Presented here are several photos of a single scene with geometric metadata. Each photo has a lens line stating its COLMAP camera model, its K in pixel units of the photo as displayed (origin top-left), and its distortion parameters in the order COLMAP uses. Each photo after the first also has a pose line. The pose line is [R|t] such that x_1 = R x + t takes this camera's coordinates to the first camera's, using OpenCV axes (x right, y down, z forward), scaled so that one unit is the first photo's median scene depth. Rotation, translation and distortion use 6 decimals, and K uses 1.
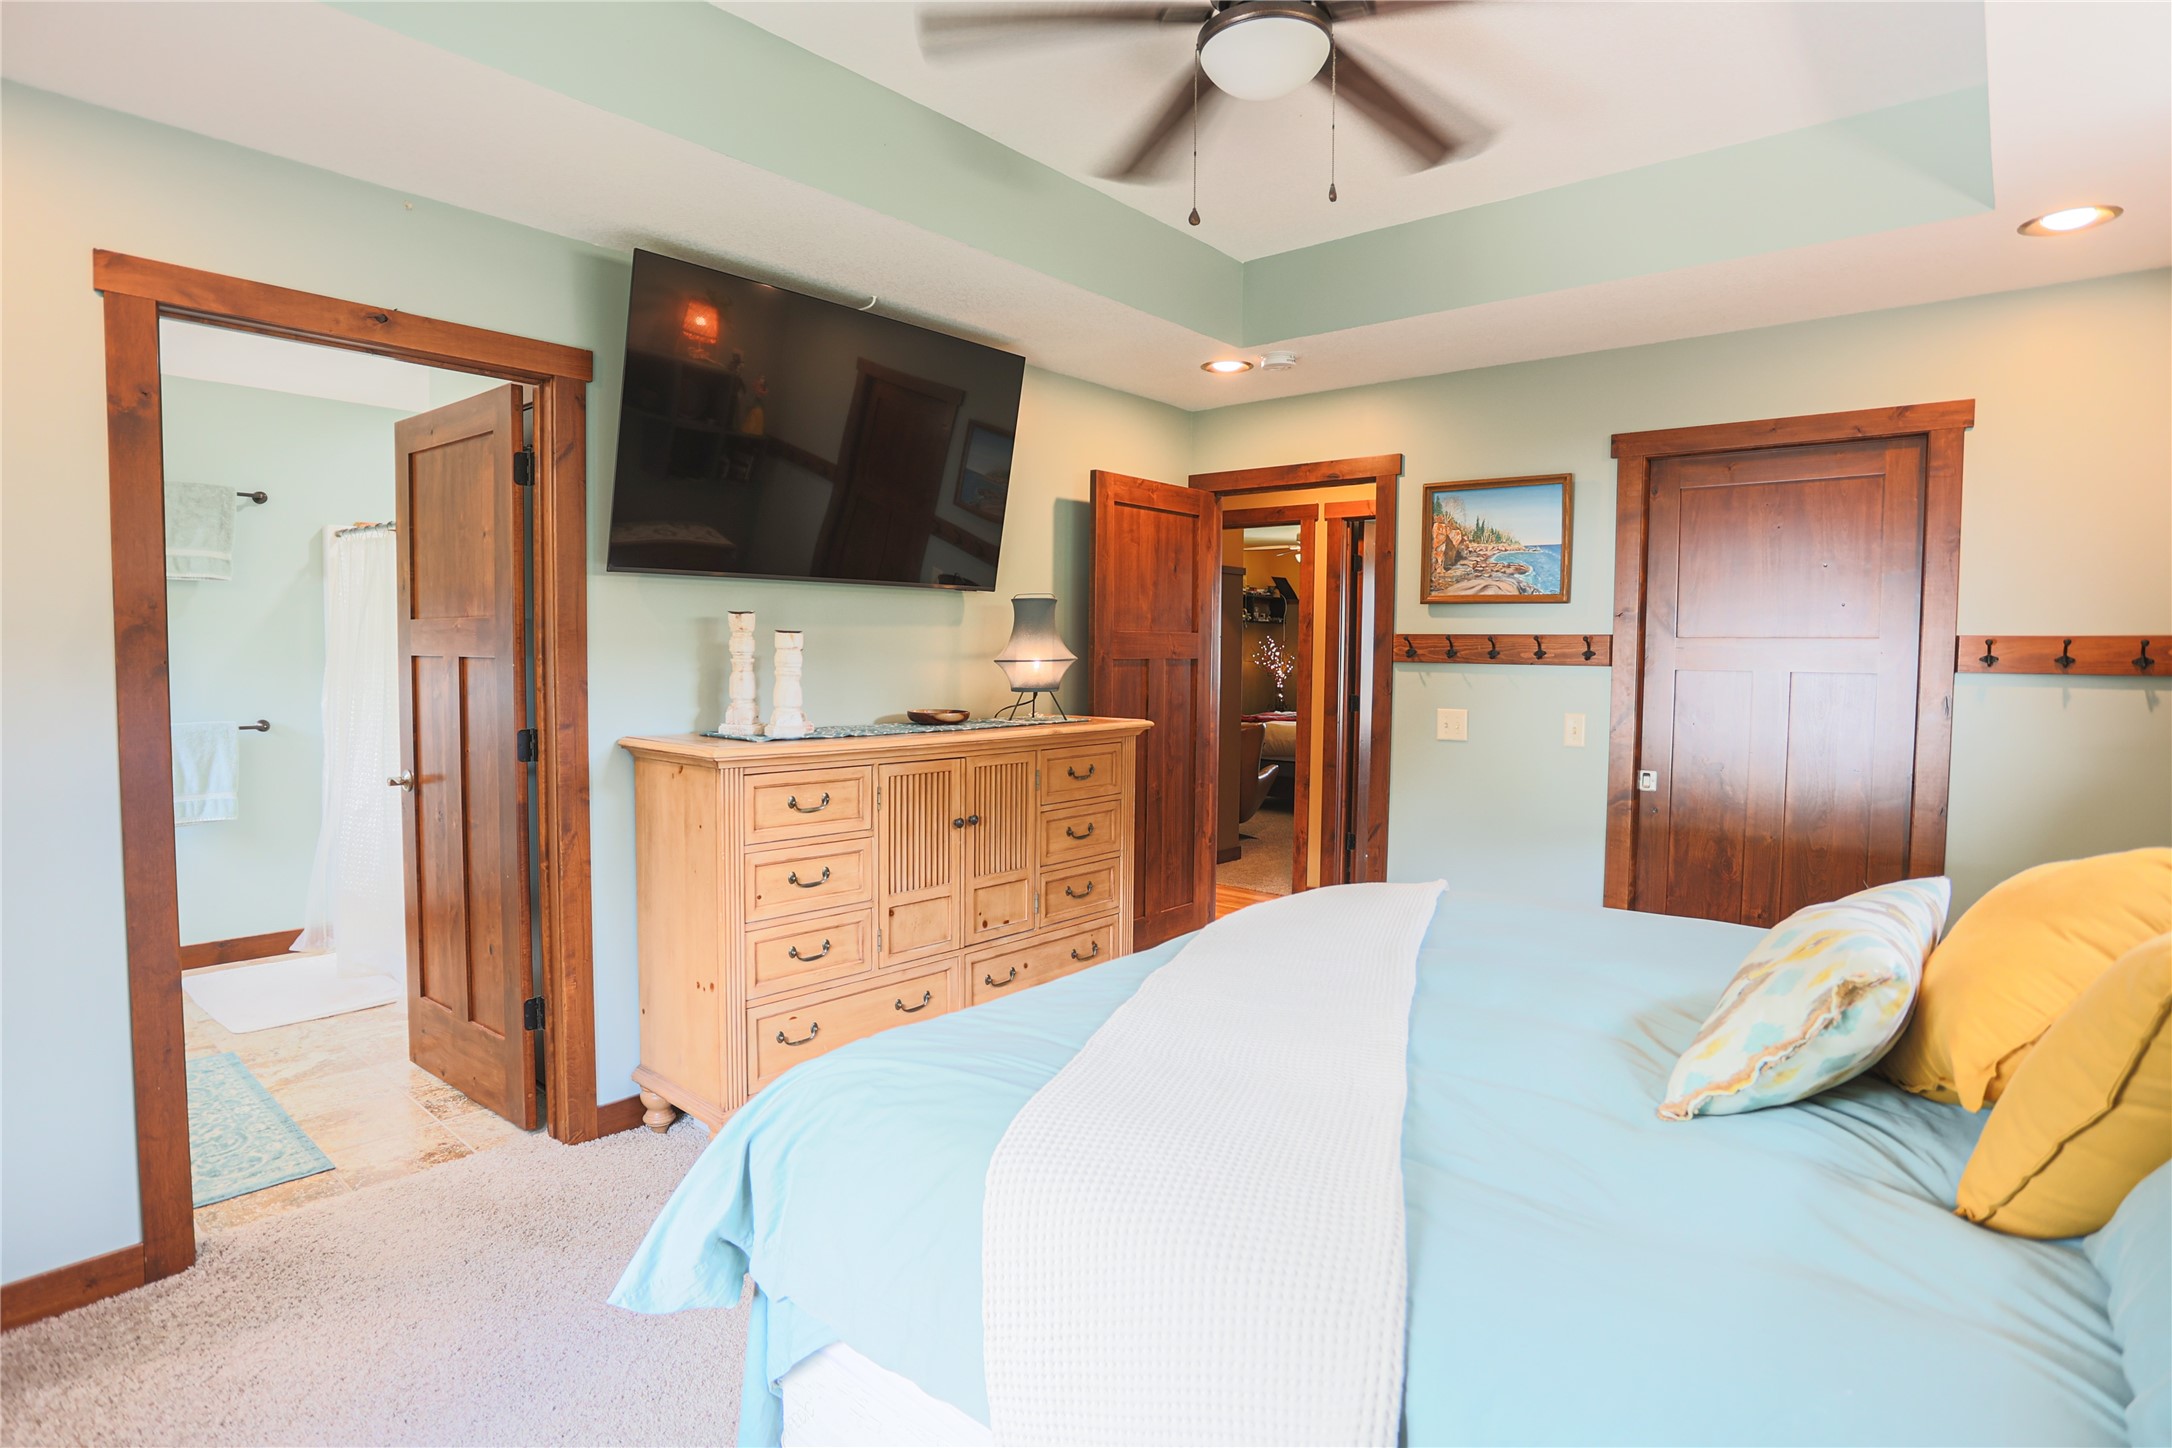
lens RADIAL K [[1162.3, 0, 1122.5], [0, 1162.3, 699.9], [0, 0, 1]] dist [-0.072397, 0.032688]
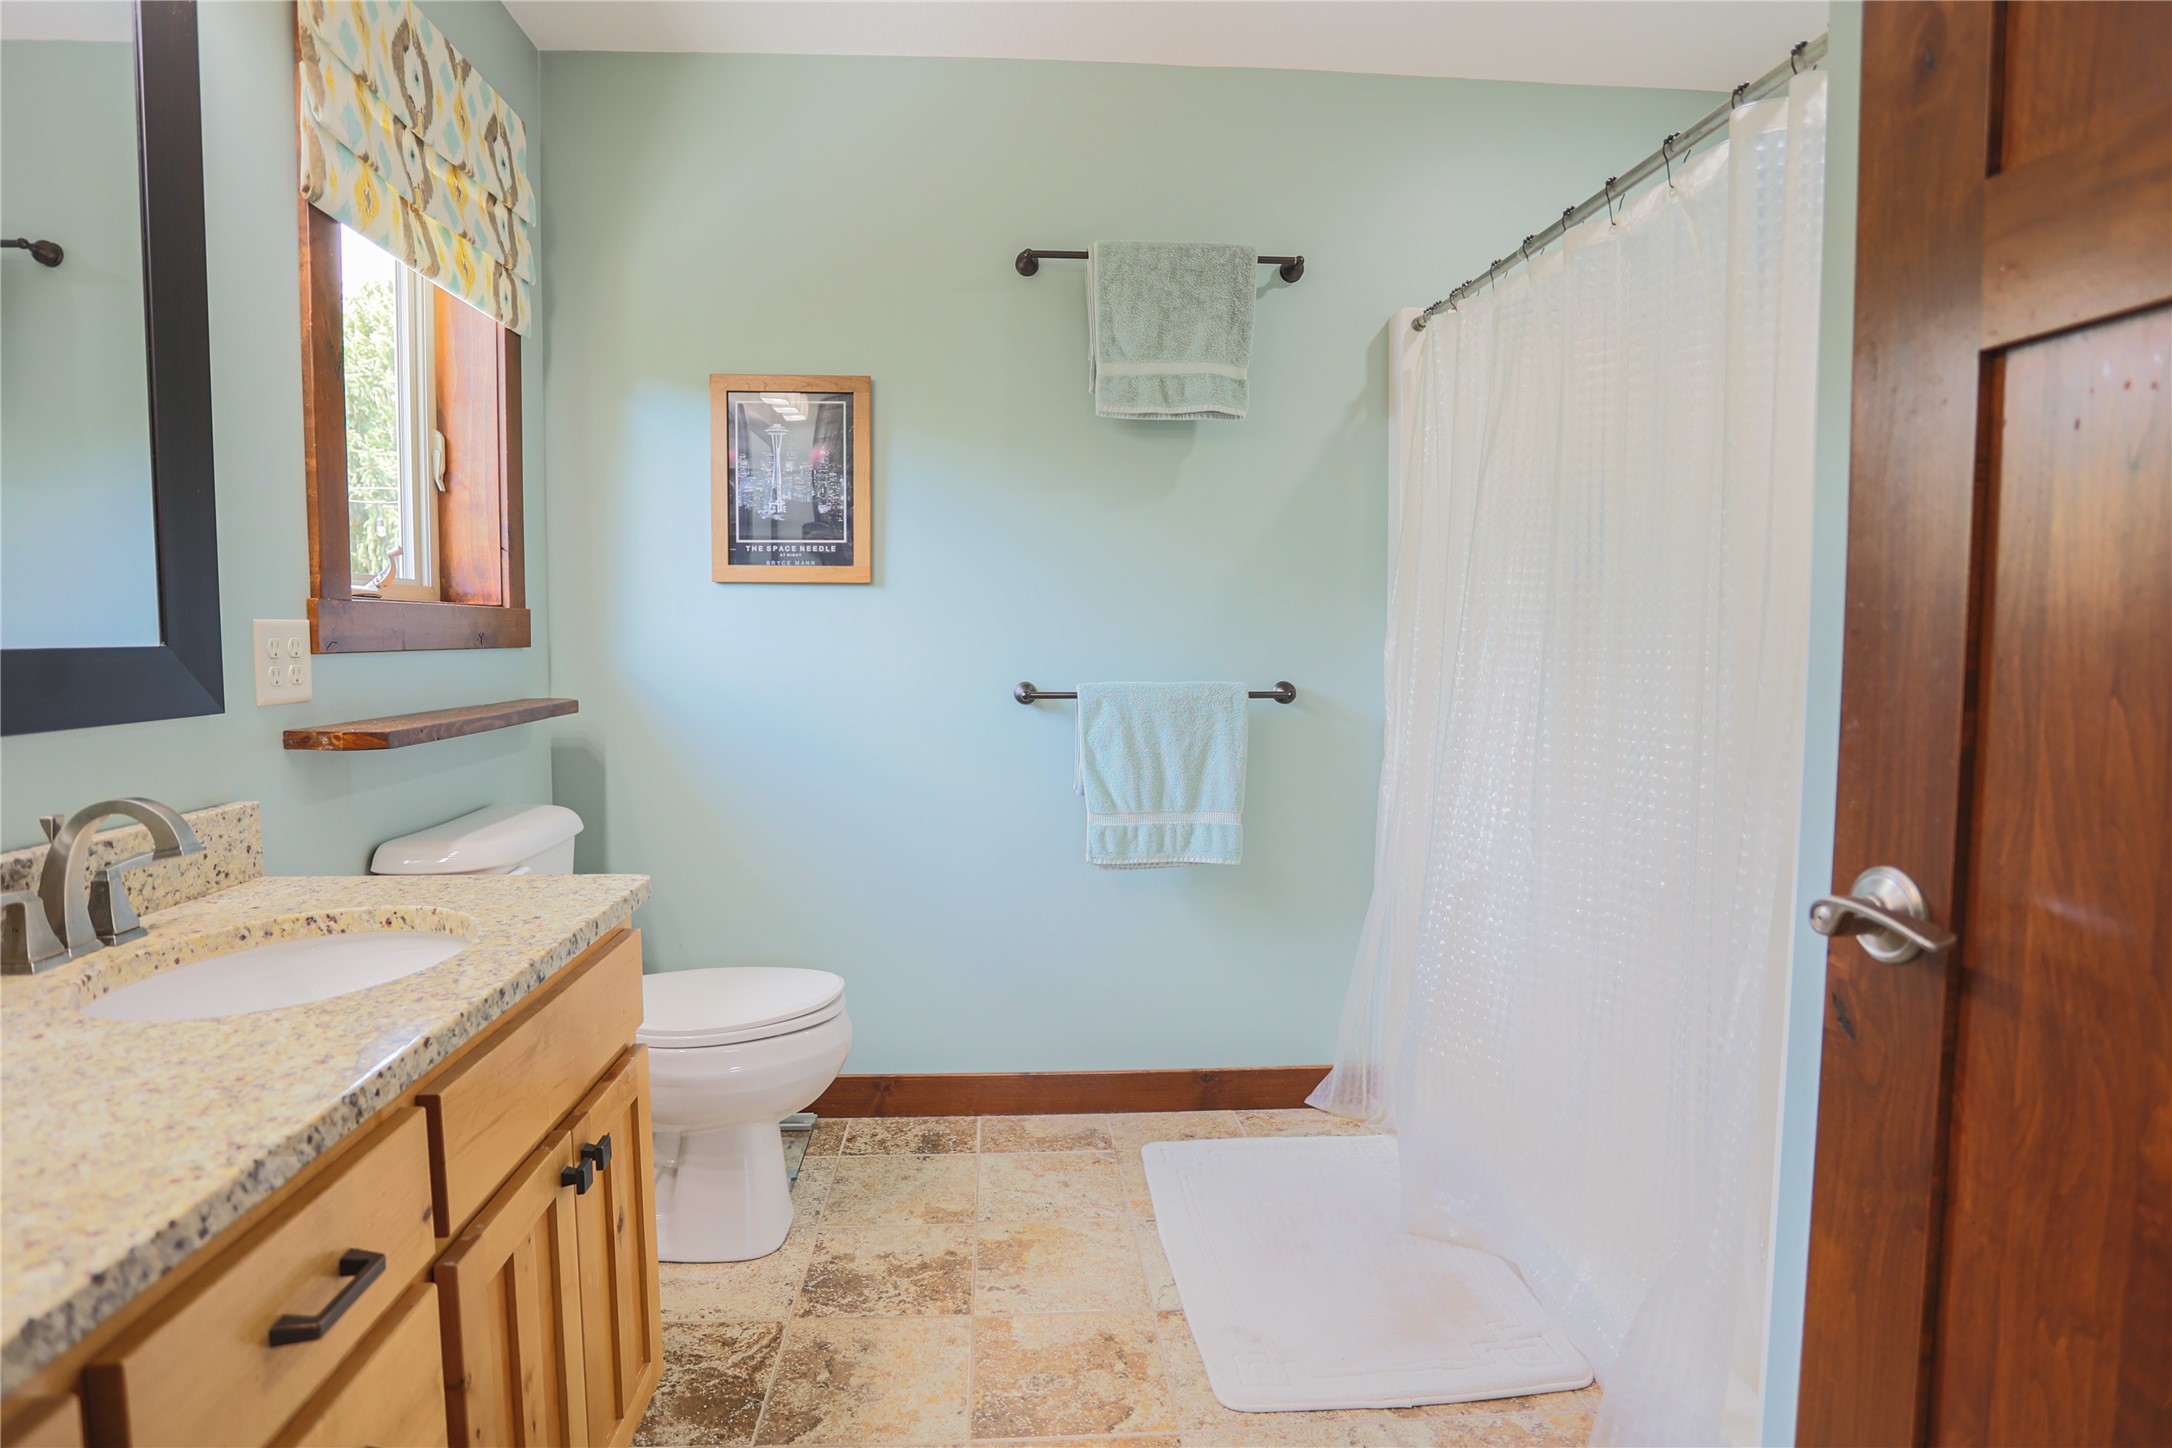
lens RADIAL K [[1162.3, 0, 1075.5], [0, 1162.3, 719.4], [0, 0, 1]] dist [-0.072397, 0.032688]
pose [[0.699286, 0.045582, -0.713387, -0.452331], [-0.029845, 0.998956, 0.034573, 0.020222], [0.714218, -0.002885, 0.699917, 0.559012]]
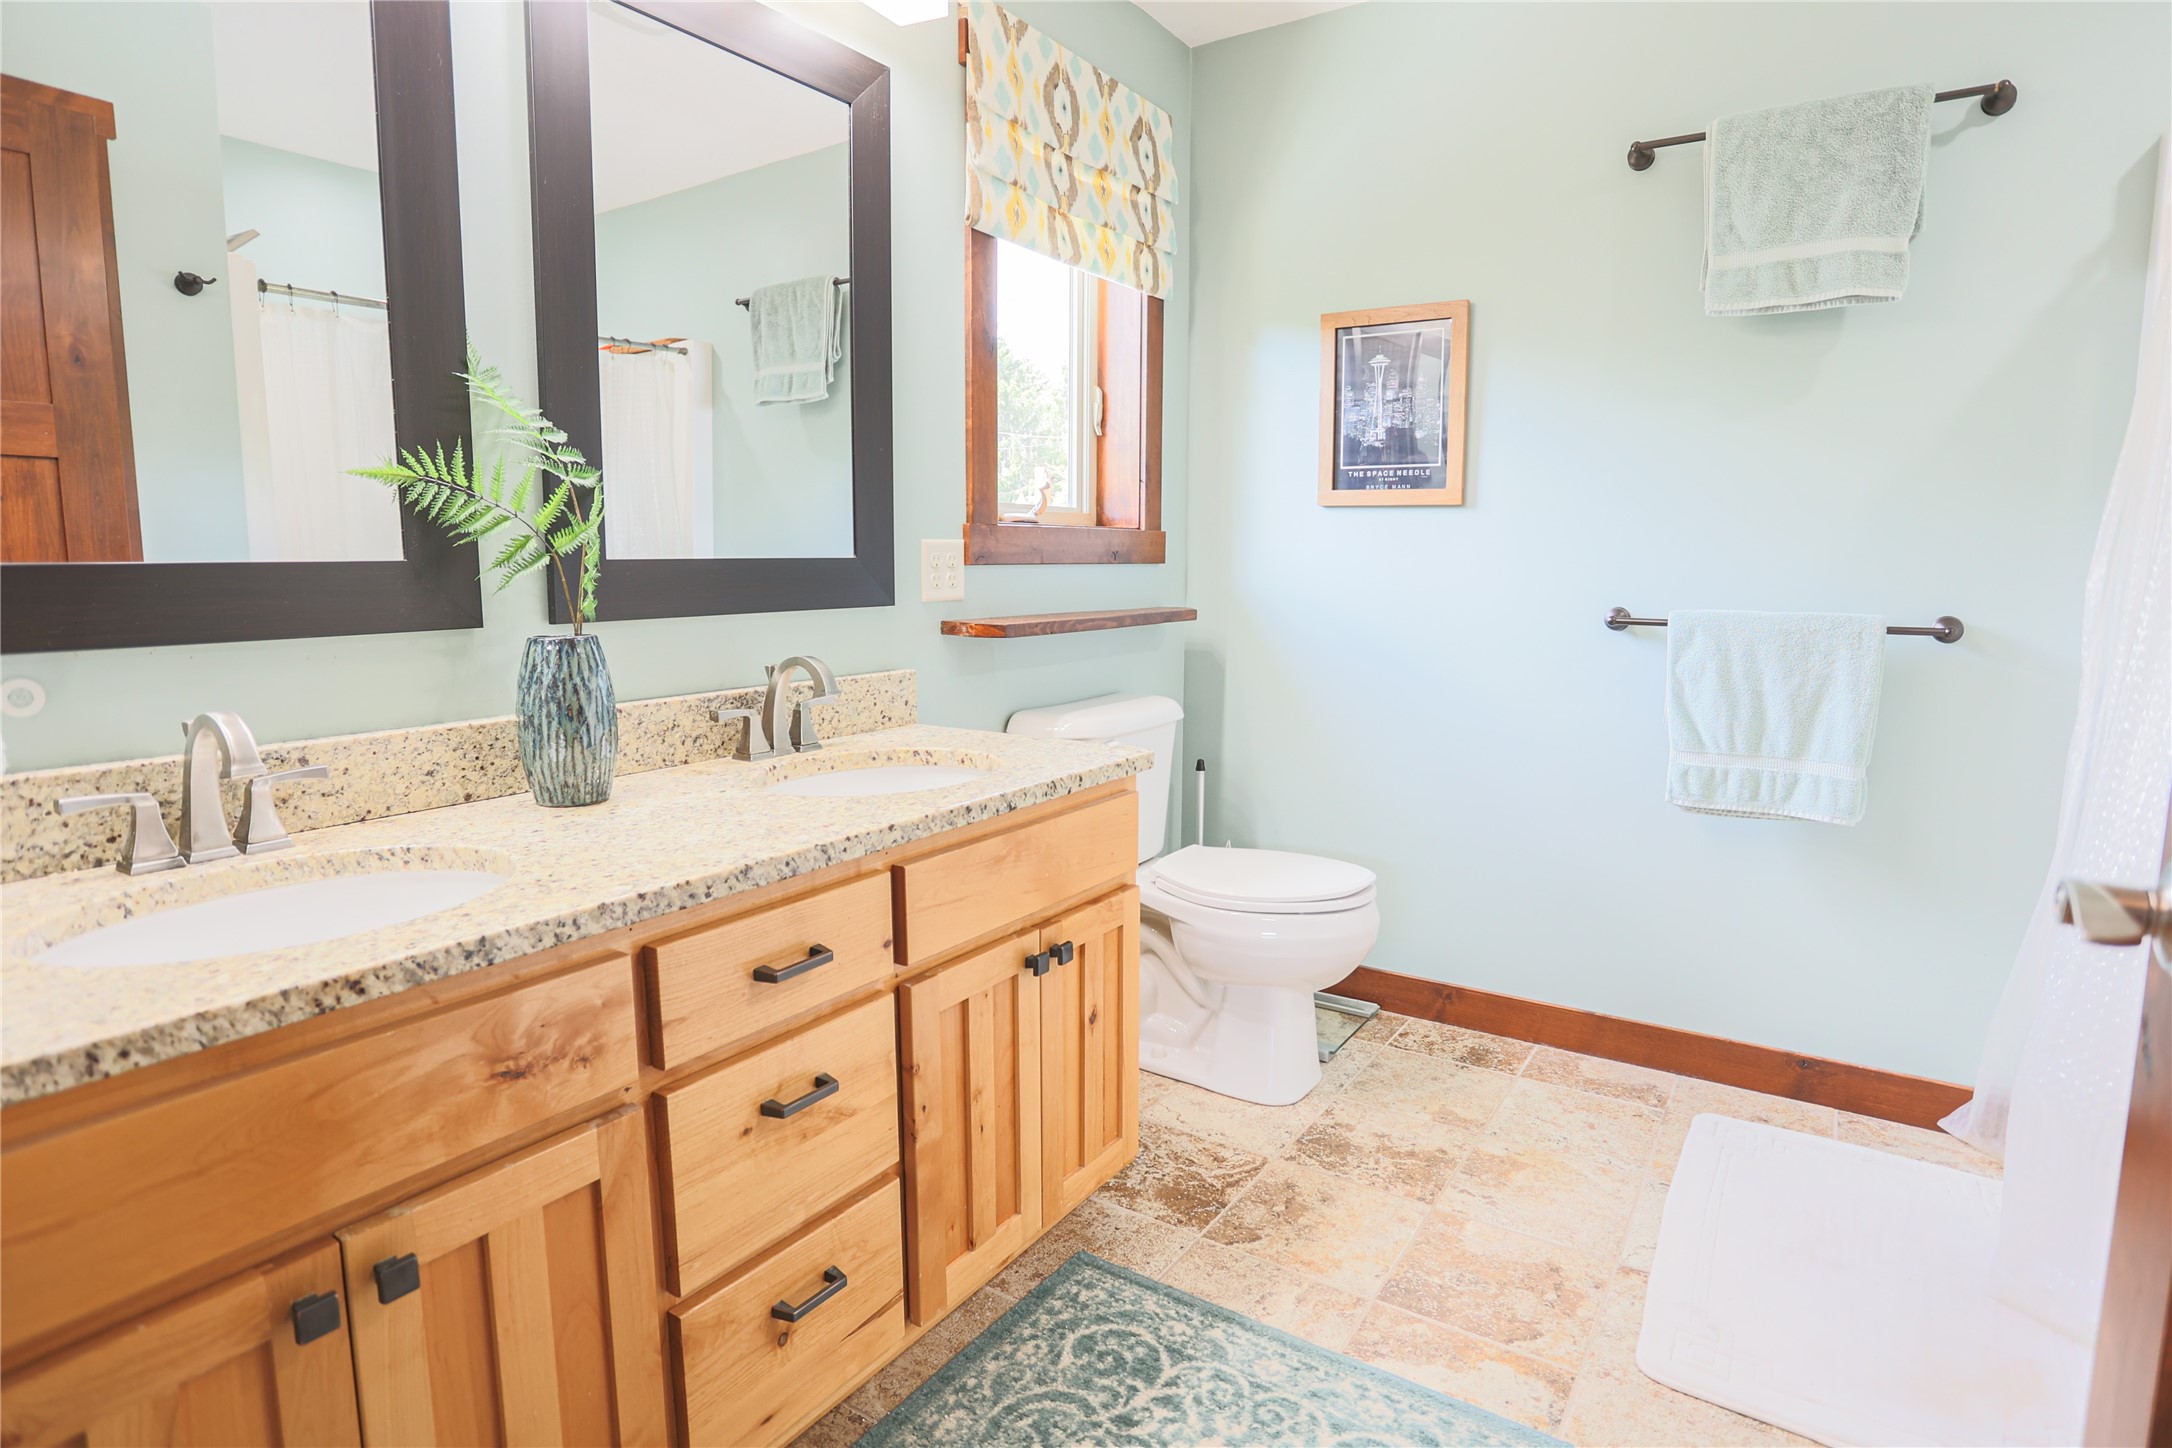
lens RADIAL K [[1162.3, 0, 1079.7], [0, 1162.3, 701.5], [0, 0, 1]] dist [-0.072397, 0.032688]
pose [[0.119017, 0.115833, -0.986112, -0.373809], [-0.049543, 0.992627, 0.110619, 0.019541], [0.991655, 0.035689, 0.123878, 0.628086]]
